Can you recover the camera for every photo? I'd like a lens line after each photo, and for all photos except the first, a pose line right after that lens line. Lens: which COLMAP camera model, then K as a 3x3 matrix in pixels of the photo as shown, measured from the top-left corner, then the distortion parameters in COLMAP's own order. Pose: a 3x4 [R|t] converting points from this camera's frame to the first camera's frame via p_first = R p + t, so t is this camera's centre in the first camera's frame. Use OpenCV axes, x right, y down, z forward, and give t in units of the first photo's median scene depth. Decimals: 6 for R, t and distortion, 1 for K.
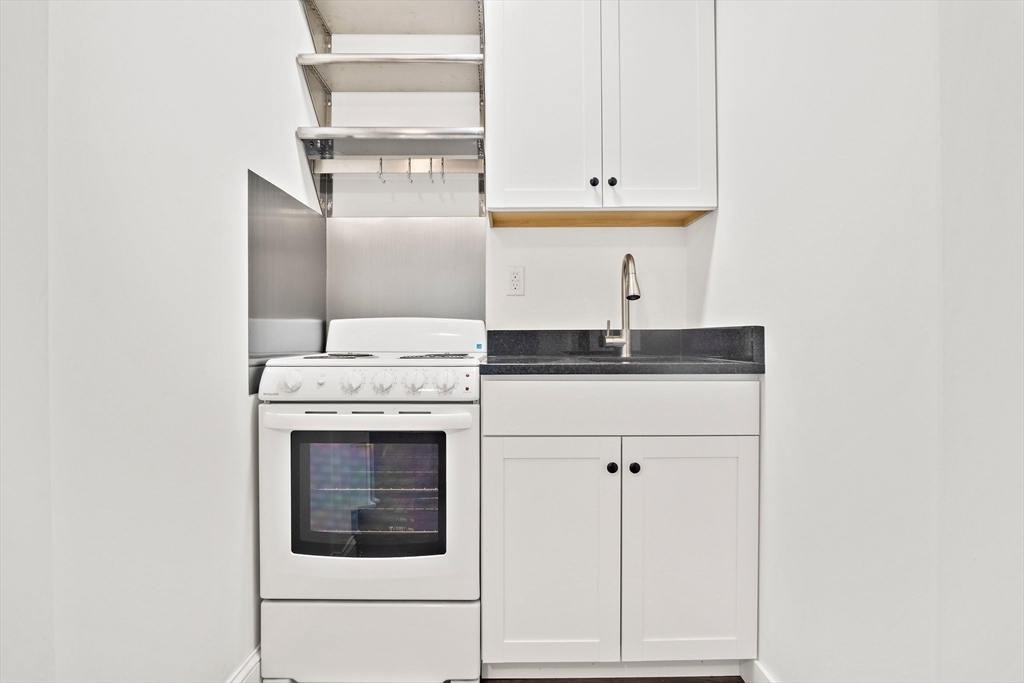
lens RADIAL K [[544.1, 0, 510.9], [0, 544.1, 335.5], [0, 0, 1]] dist [-0.005471, 0.000618]
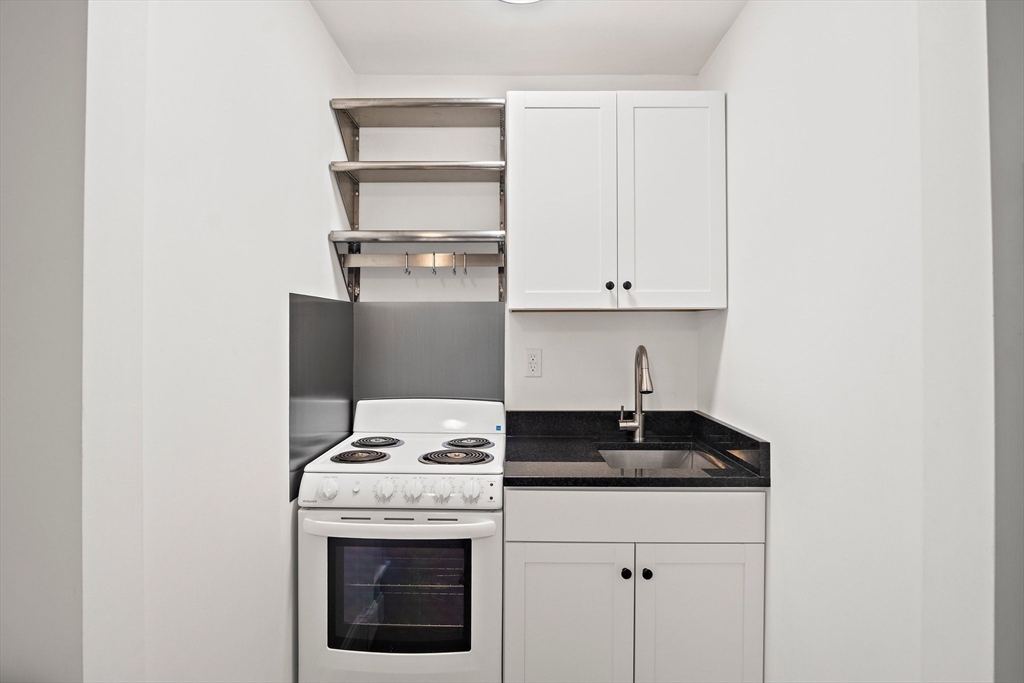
lens RADIAL K [[544.1, 0, 512.5], [0, 544.1, 347.5], [0, 0, 1]] dist [-0.005471, 0.000618]
pose [[0.999864, 0.005044, -0.015733, -0.018319], [-0.005026, 0.999987, 0.001217, -0.161257], [0.015739, -0.001137, 0.999875, -0.058430]]
